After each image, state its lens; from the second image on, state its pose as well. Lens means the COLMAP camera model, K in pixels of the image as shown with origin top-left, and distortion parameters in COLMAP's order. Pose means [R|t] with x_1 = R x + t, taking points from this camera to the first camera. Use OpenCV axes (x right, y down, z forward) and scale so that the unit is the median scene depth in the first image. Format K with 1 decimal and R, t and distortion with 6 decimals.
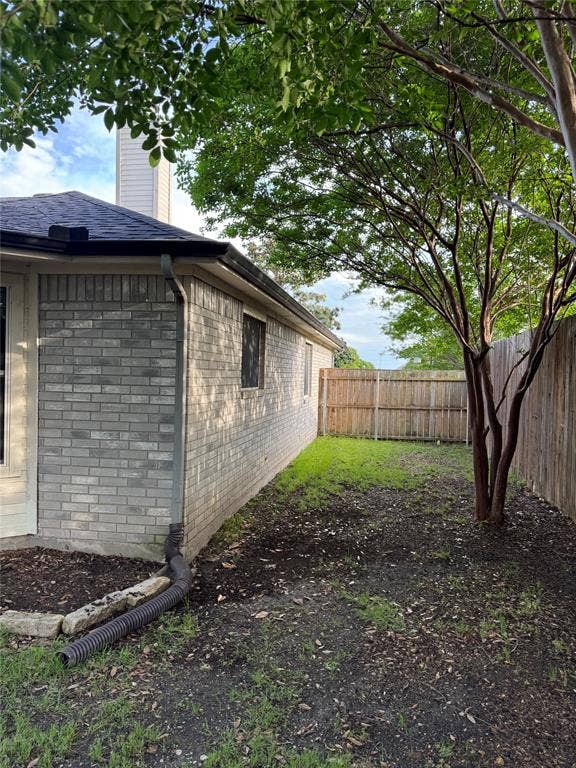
lens RADIAL K [[538.0, 0, 282.9], [0, 538.0, 384.0], [0, 0, 1]] dist [0.052601, -0.043924]
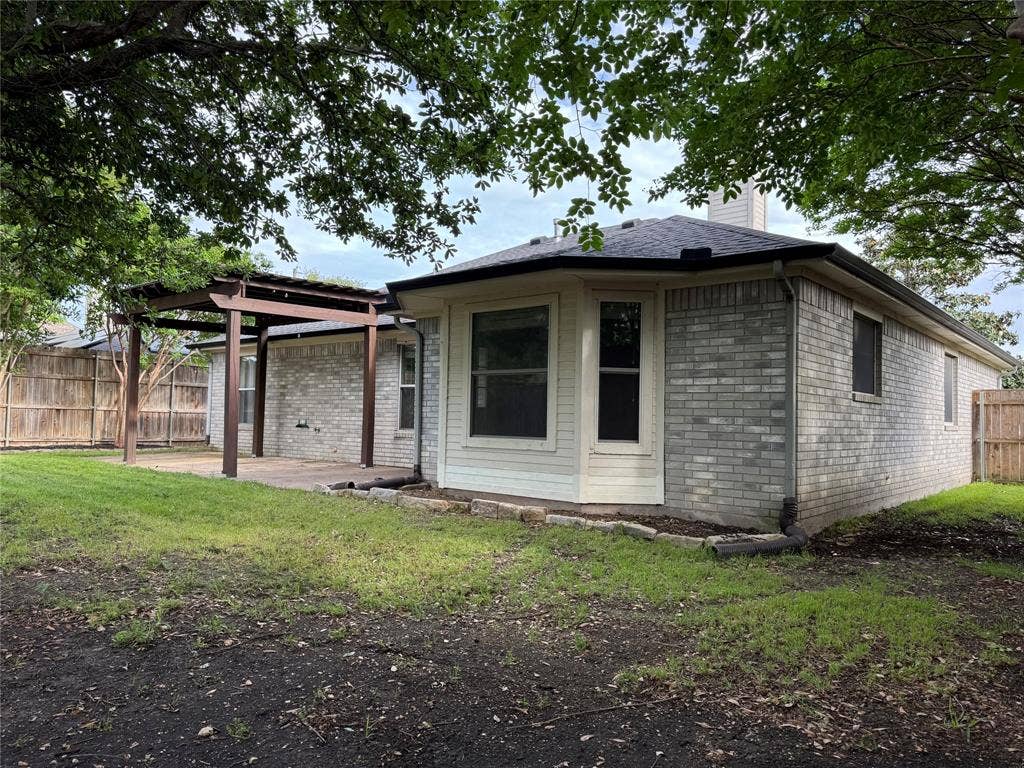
lens RADIAL K [[717.3, 0, 512.2], [0, 717.3, 380.6], [0, 0, 1]] dist [0.052601, -0.043924]
pose [[0.866300, -0.030062, -0.498618, 0.054849], [-0.012378, 0.996589, -0.081590, 0.139182], [0.499370, 0.076854, 0.862973, -0.559927]]
